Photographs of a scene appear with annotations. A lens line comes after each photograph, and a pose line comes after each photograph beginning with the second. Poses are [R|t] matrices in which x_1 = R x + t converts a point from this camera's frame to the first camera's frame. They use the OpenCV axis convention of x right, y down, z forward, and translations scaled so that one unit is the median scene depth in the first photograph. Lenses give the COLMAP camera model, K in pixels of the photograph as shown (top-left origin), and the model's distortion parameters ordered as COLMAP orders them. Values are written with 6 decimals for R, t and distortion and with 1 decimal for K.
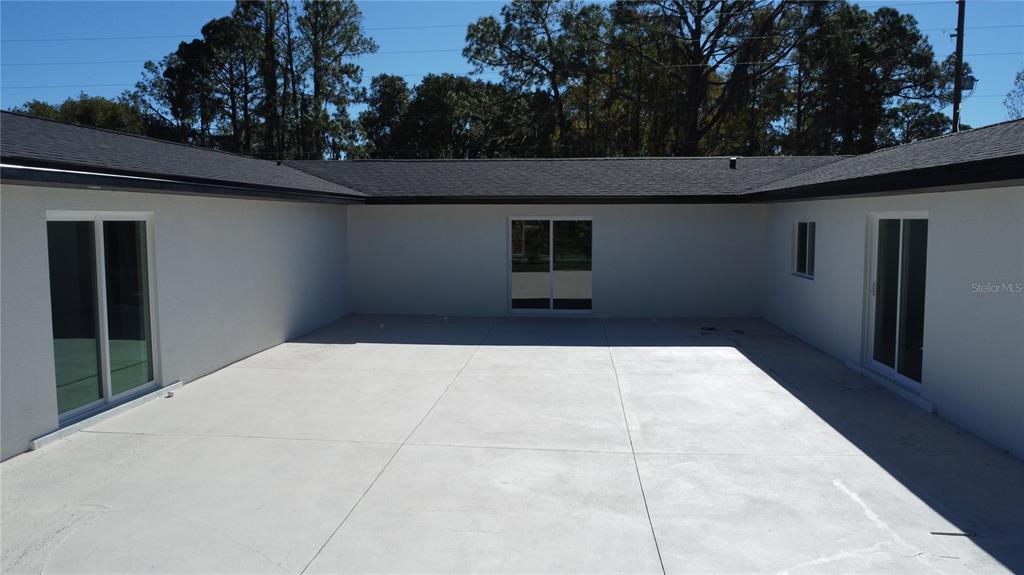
lens RADIAL K [[741.9, 0, 502.2], [0, 741.9, 303.4], [0, 0, 1]] dist [-0.023188, -0.019243]
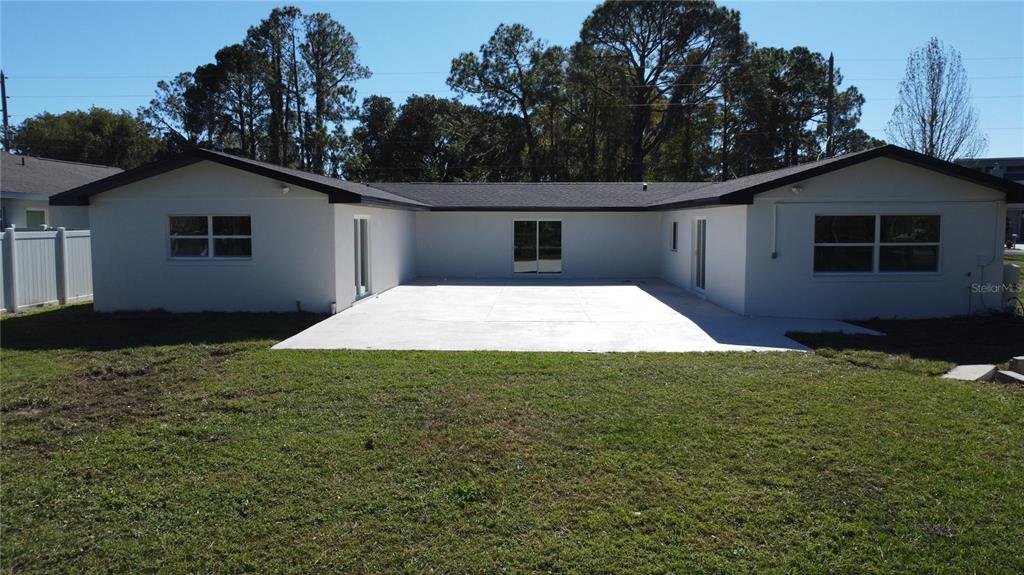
lens RADIAL K [[741.9, 0, 512.9], [0, 741.9, 293.5], [0, 0, 1]] dist [-0.023188, -0.019243]
pose [[0.997803, -0.003245, 0.066166, -0.025711], [0.004473, 0.999820, -0.018430, 0.021313], [-0.066095, 0.018686, 0.997638, -0.172092]]
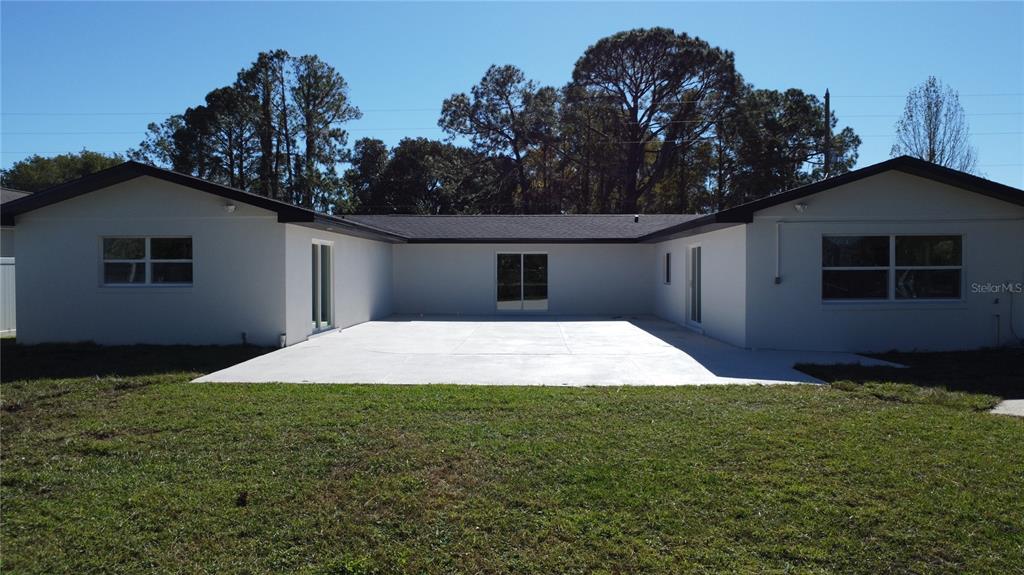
lens RADIAL K [[741.9, 0, 510.4], [0, 741.9, 297.8], [0, 0, 1]] dist [-0.023188, -0.019243]
pose [[0.997796, -0.000460, 0.066361, -0.016204], [0.005521, 0.997084, -0.076109, 0.025896], [-0.066133, 0.076308, 0.994889, -0.144838]]
